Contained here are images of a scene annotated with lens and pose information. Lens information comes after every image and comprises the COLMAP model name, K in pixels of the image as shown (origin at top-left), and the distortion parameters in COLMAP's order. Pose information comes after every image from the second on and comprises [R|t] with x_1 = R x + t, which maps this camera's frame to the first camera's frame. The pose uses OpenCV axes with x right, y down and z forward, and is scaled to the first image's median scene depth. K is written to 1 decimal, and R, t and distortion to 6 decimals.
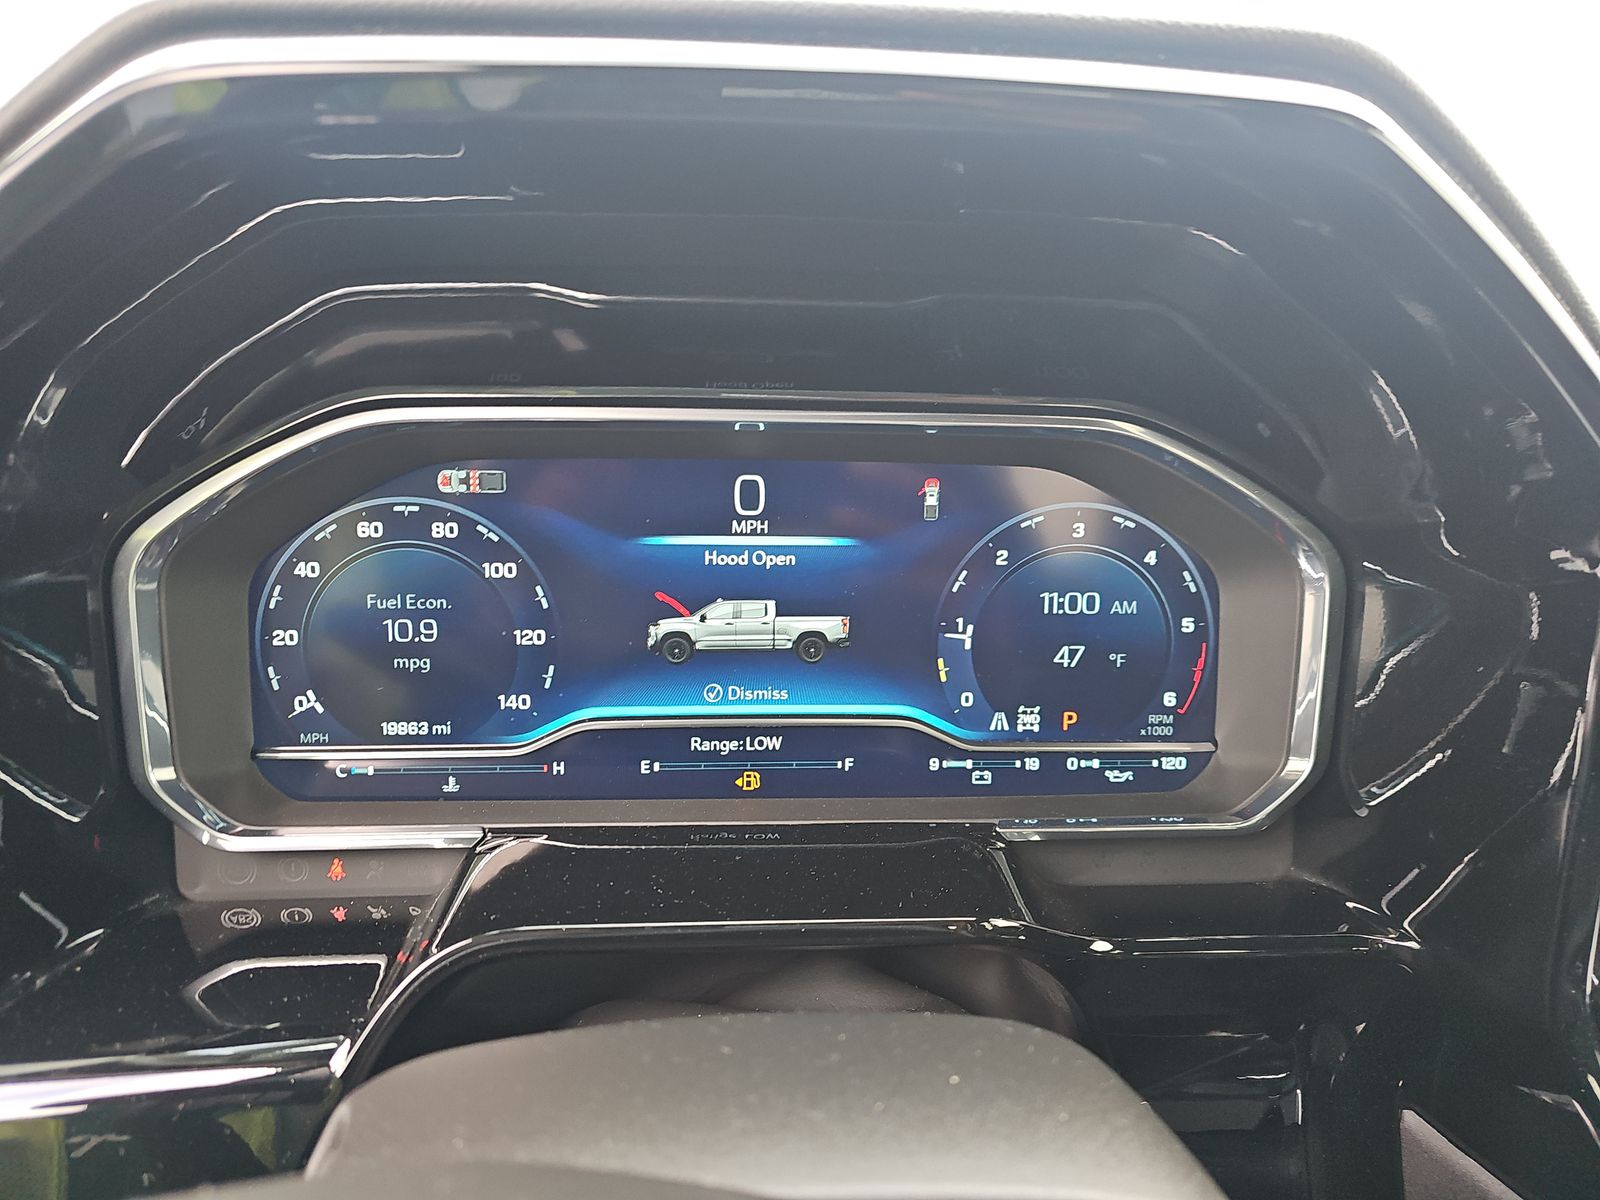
lens RADIAL K [[1069.5, 0, 798.6], [0, 1069.5, 598.7], [0, 0, 1]] dist [-0.004184, -0.003971]
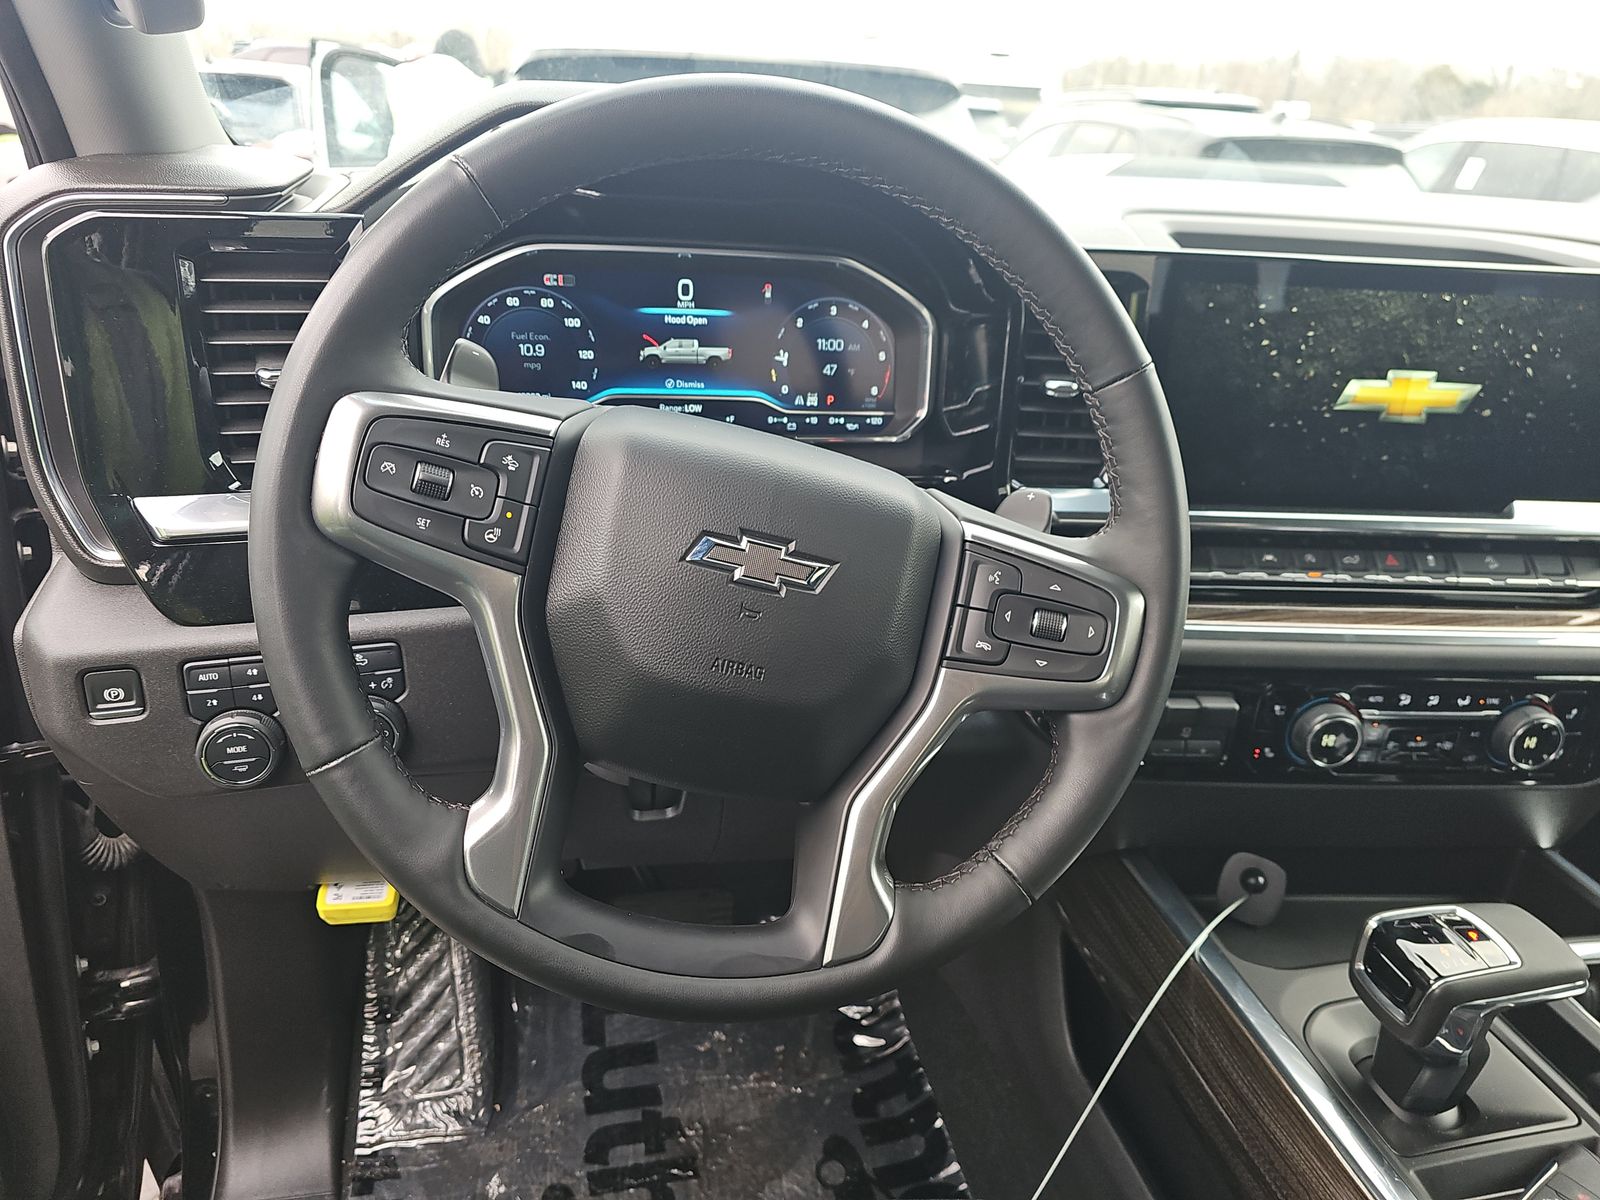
lens RADIAL K [[1069.5, 0, 805.1], [0, 1069.5, 598.3], [0, 0, 1]] dist [-0.004184, -0.003971]
pose [[0.998611, 0.037361, -0.037157, 0.297208], [-0.029773, 0.981886, 0.187120, 0.104016], [0.043475, -0.185754, 0.981634, -1.225548]]
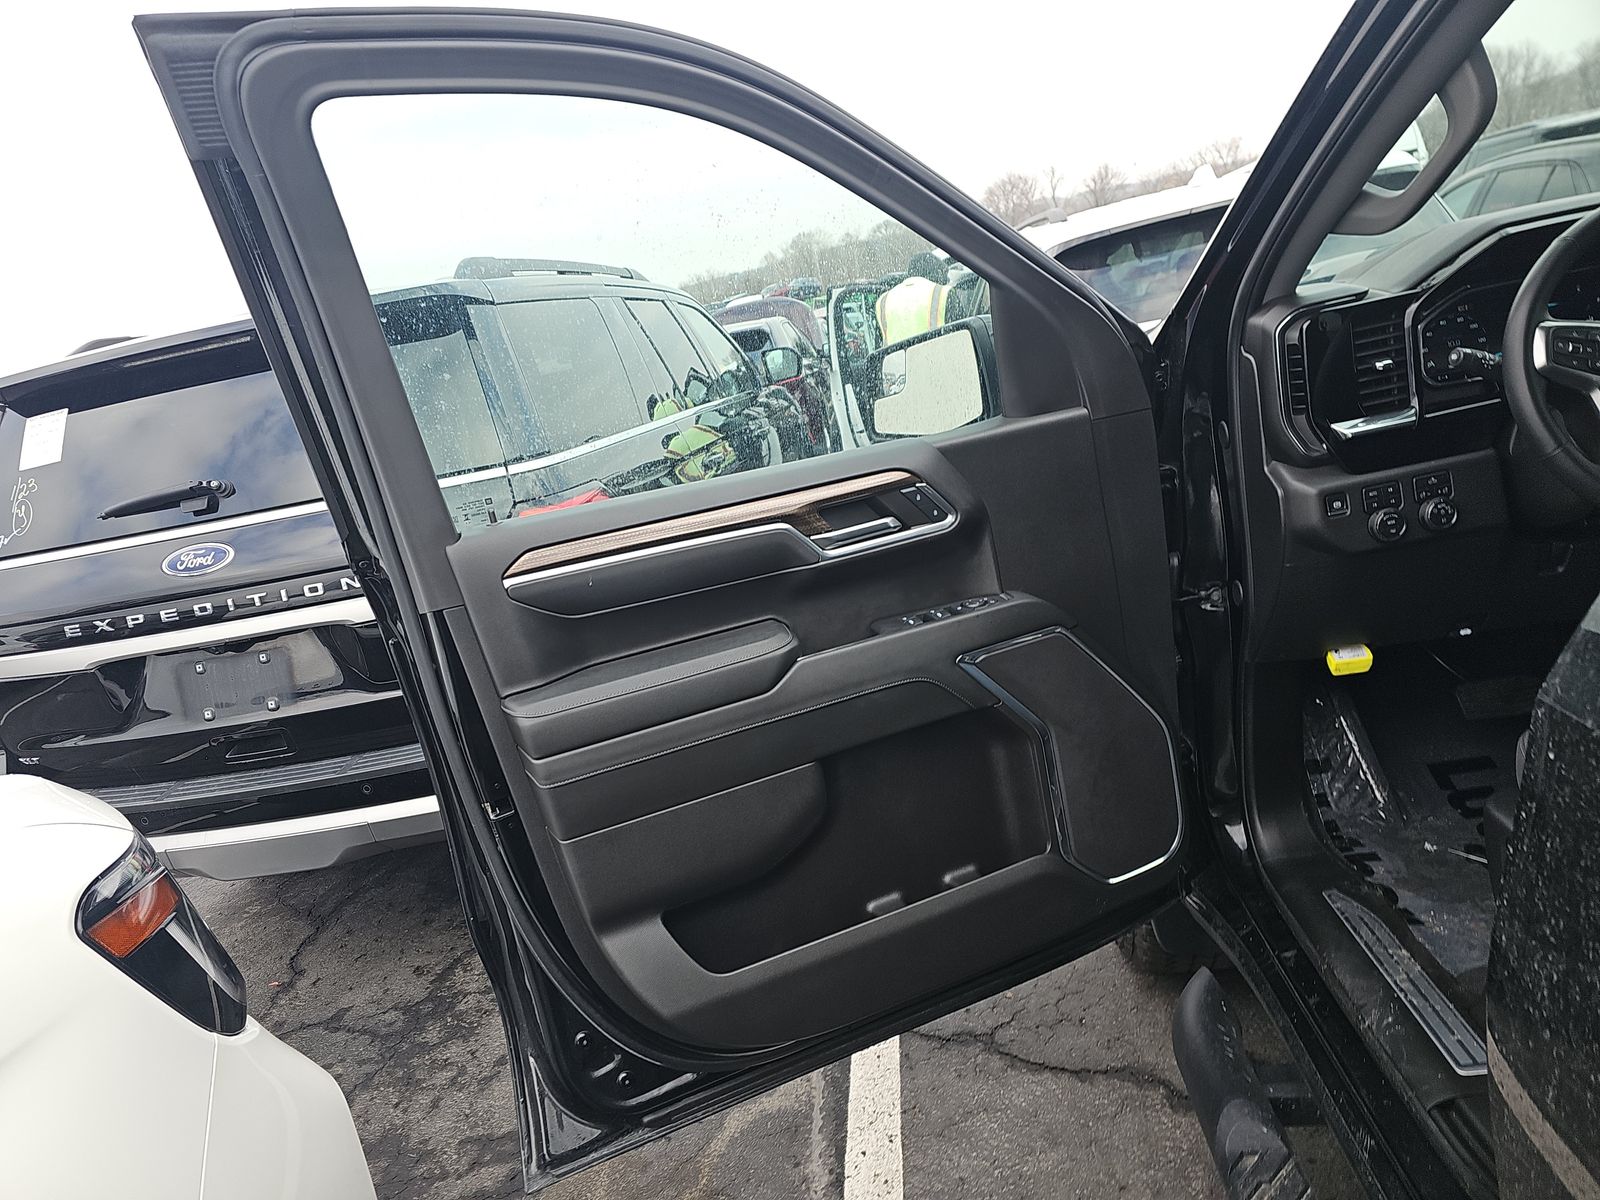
lens RADIAL K [[1069.5, 0, 801.5], [0, 1069.5, 610.2], [0, 0, 1]] dist [-0.004184, -0.003971]
pose [[0.944386, -0.114356, -0.308315, -1.721901], [0.130072, 0.991025, 0.030843, 0.660436], [0.302021, -0.069231, 0.950784, -4.267684]]
